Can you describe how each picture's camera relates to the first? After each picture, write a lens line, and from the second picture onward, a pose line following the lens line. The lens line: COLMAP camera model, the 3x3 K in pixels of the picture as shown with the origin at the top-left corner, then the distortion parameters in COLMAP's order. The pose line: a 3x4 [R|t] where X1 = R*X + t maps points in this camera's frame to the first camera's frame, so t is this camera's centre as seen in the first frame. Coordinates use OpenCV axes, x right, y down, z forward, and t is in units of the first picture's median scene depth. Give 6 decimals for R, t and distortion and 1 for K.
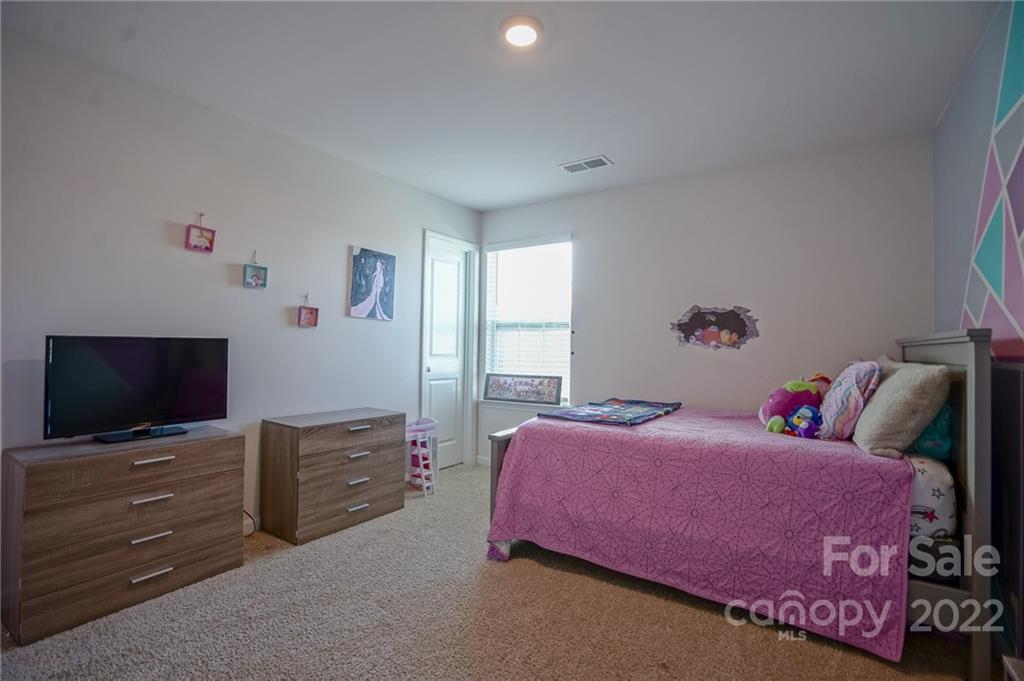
lens RADIAL K [[473.1, 0, 510.7], [0, 473.1, 338.5], [0, 0, 1]] dist [-0.068684, 0.028642]
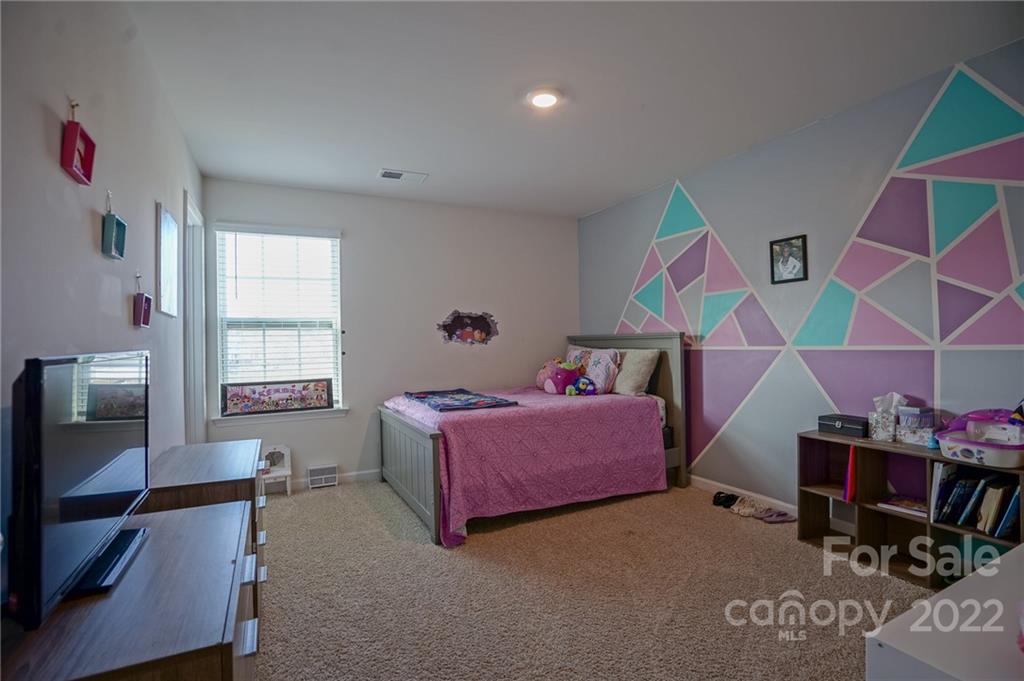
lens RADIAL K [[473.1, 0, 510.7], [0, 473.1, 338.5], [0, 0, 1]] dist [-0.068684, 0.028642]
pose [[0.492248, -0.020061, 0.870224, -0.618965], [0.007219, 0.999794, 0.018965, -0.018006], [-0.870425, -0.003053, 0.492291, 0.246126]]
